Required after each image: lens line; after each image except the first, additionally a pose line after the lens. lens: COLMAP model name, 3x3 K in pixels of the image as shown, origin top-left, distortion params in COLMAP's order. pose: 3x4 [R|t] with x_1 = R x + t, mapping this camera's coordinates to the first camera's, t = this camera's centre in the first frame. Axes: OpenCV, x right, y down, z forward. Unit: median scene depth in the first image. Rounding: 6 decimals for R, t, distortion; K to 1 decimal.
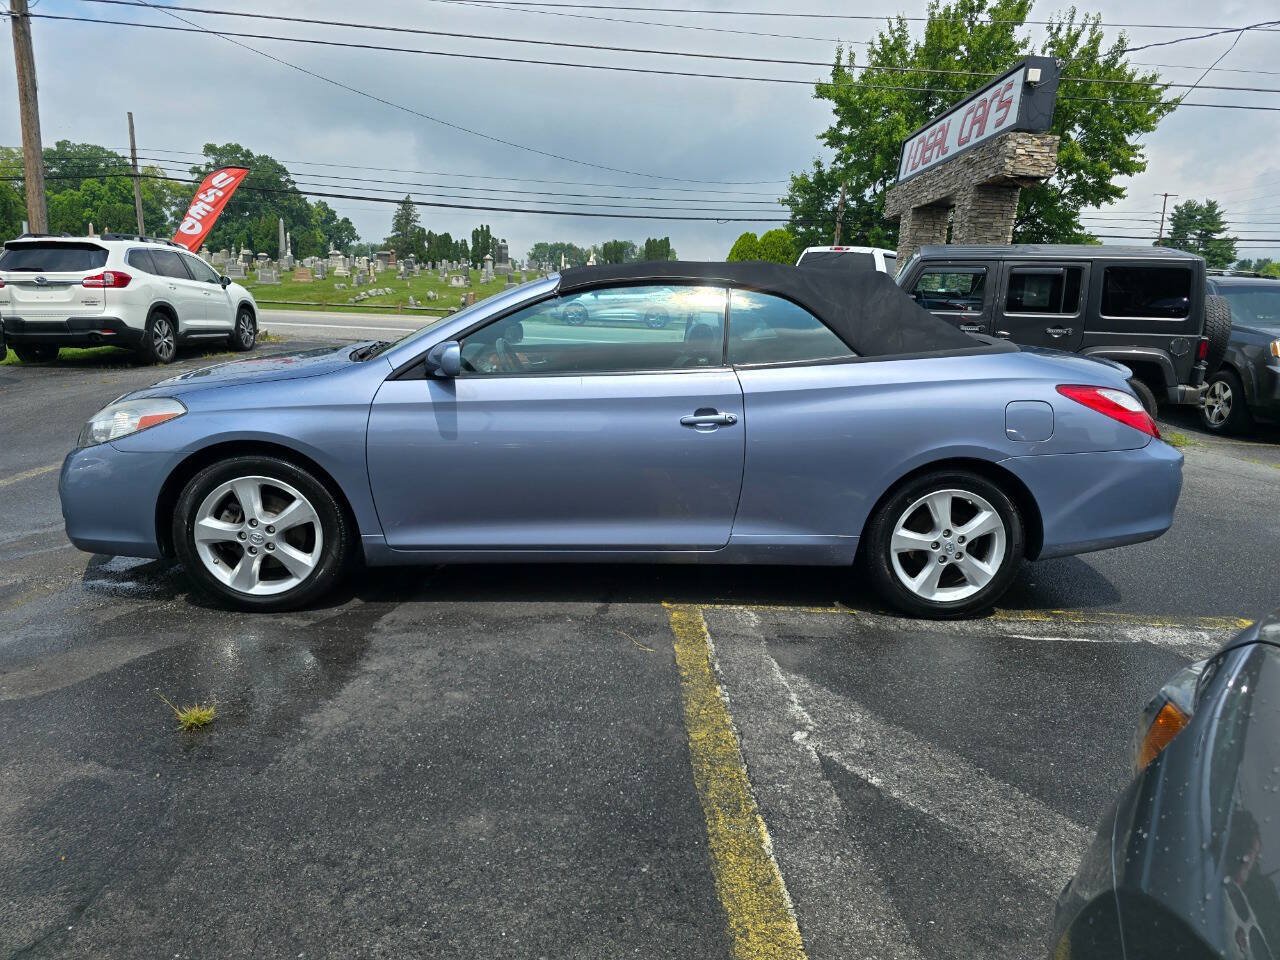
lens RADIAL K [[867.4, 0, 657.5], [0, 867.4, 478.0], [0, 0, 1]] dist [0.045023, -0.037284]
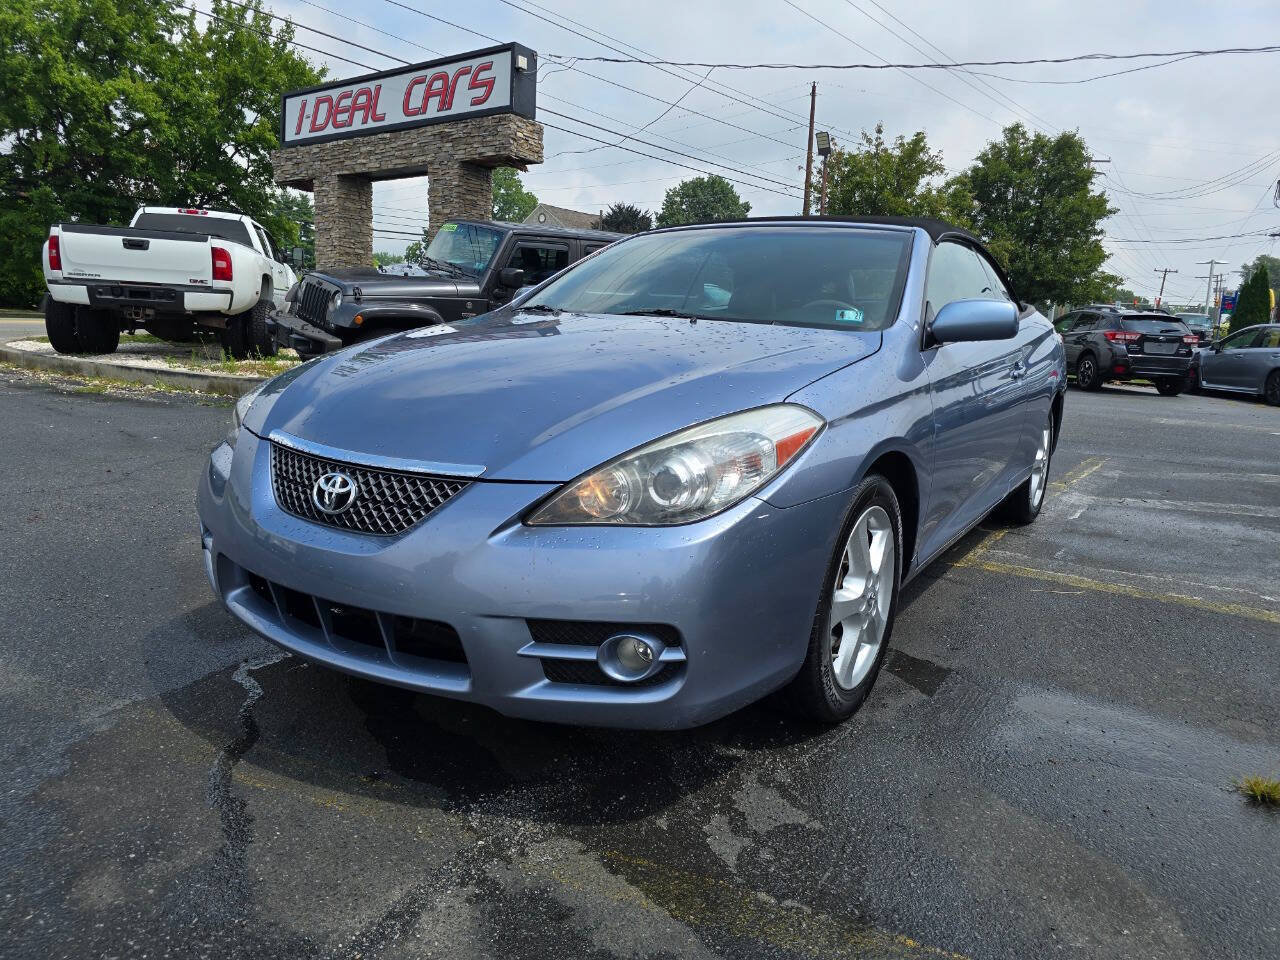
lens RADIAL K [[867.4, 0, 646.4], [0, 867.4, 487.3], [0, 0, 1]] dist [0.045023, -0.037284]
pose [[0.575154, -0.174849, 0.799140, -0.931550], [0.154068, 0.982562, 0.104095, -0.096342], [-0.803406, 0.063251, 0.592063, 0.644798]]
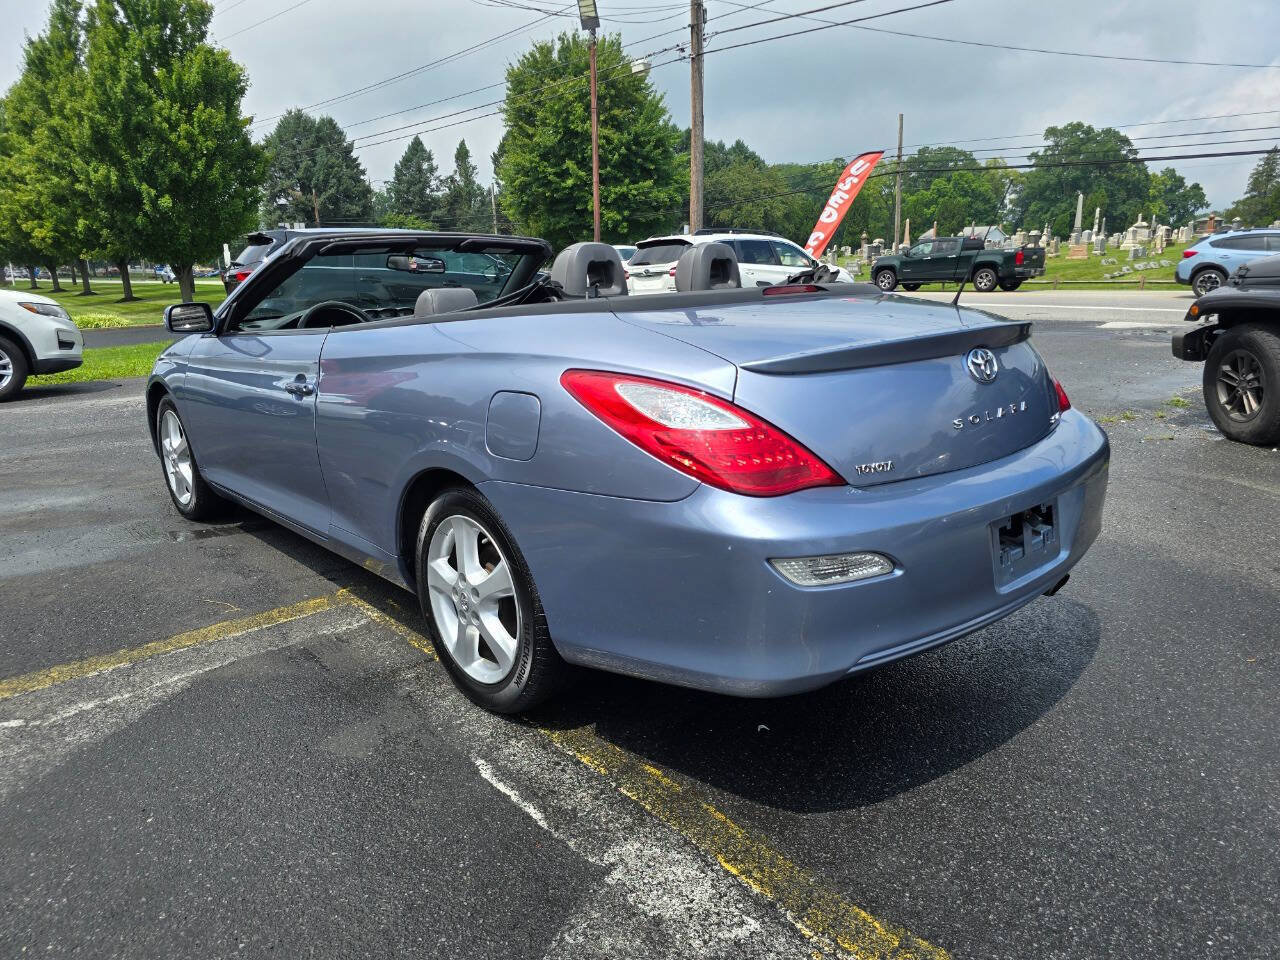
lens RADIAL K [[867.4, 0, 632.2], [0, 867.4, 475.3], [0, 0, 1]] dist [0.045023, -0.037284]
pose [[0.625120, 0.134744, -0.768810, 0.841951], [-0.122350, 0.989726, 0.073980, -0.075807], [0.770879, 0.047817, 0.635184, 0.608062]]
